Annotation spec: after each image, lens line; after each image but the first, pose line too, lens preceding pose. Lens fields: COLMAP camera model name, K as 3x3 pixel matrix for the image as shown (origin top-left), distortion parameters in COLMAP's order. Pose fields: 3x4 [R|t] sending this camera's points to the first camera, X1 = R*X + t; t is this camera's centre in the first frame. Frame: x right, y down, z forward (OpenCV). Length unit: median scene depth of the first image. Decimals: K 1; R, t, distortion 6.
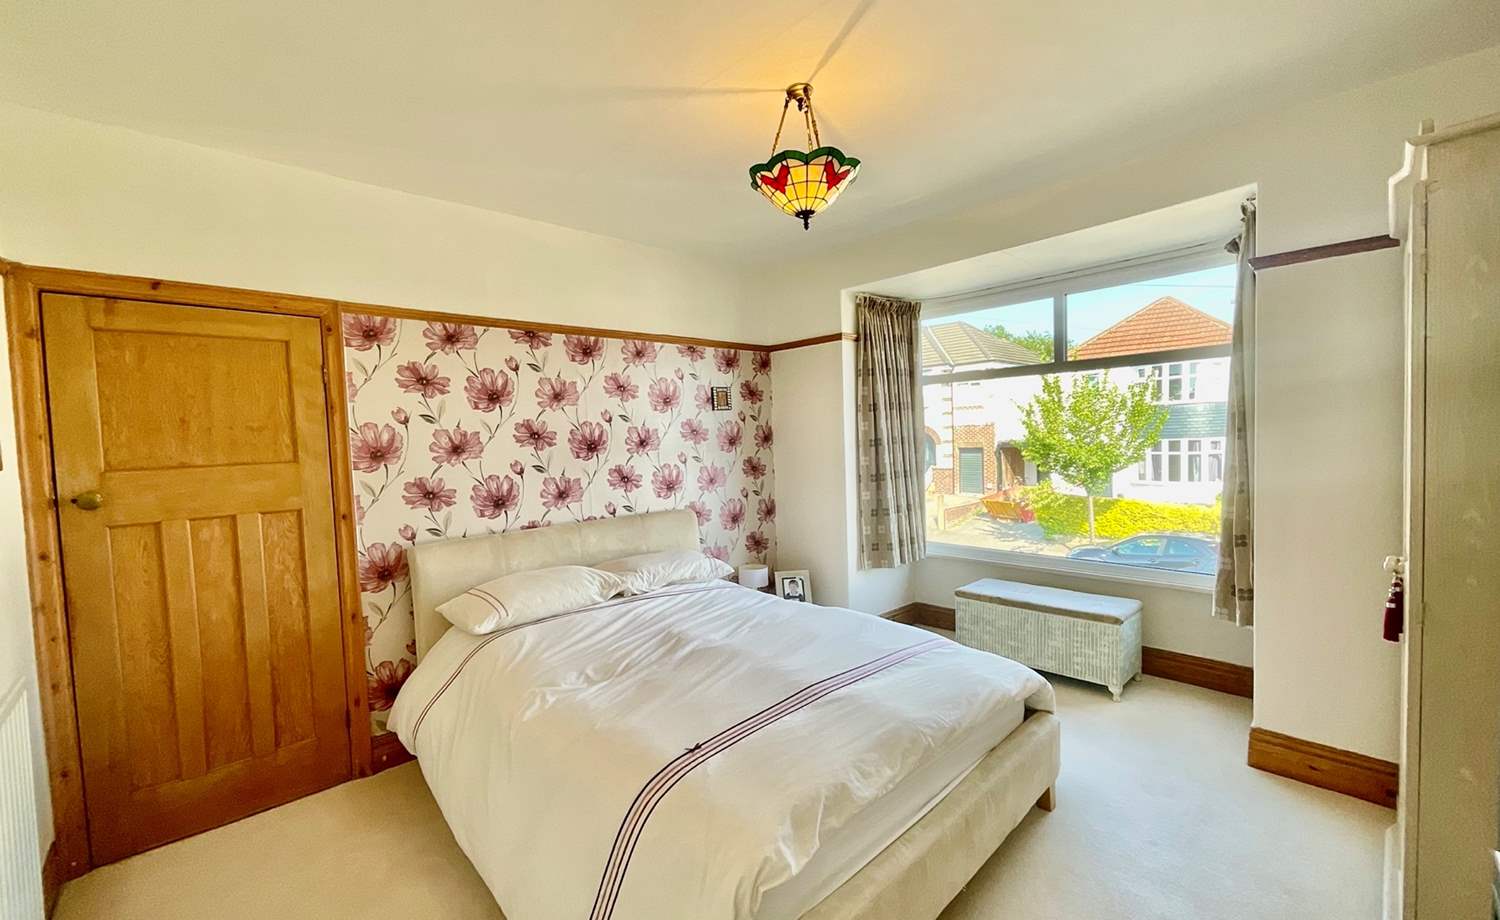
lens RADIAL K [[613.6, 0, 741.7], [0, 613.6, 461.0], [0, 0, 1]] dist [0.009027, 0.000769]
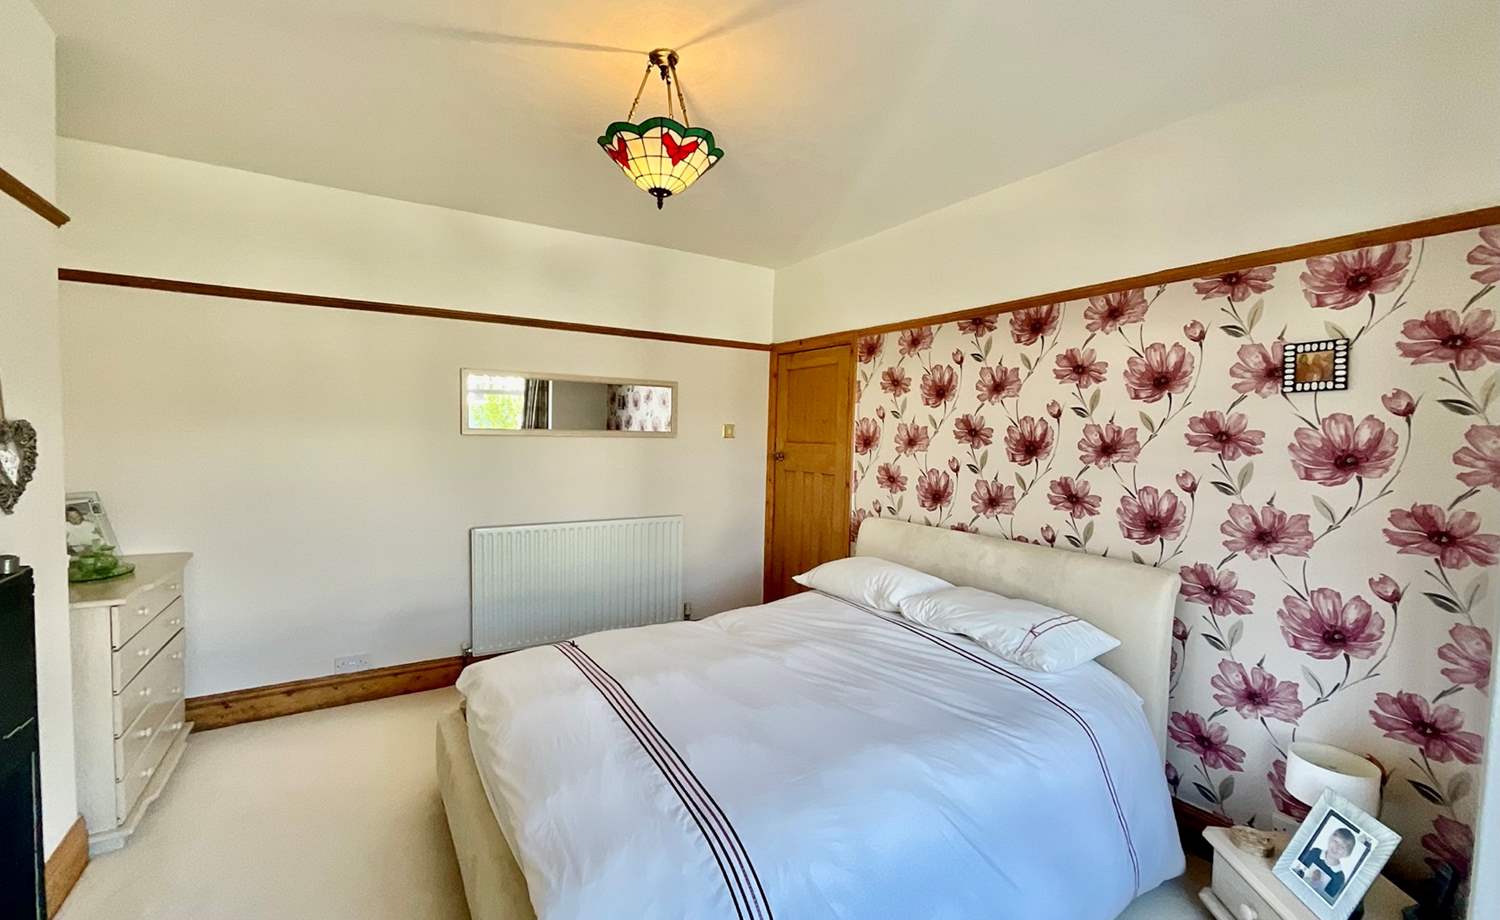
lens RADIAL K [[613.6, 0, 743.3], [0, 613.6, 460.3], [0, 0, 1]] dist [0.009027, 0.000769]
pose [[-0.184003, 0.072423, -0.980254, 0.629442], [-0.060568, 0.994551, 0.084849, -0.056402], [0.981058, 0.074985, -0.178614, 0.831152]]
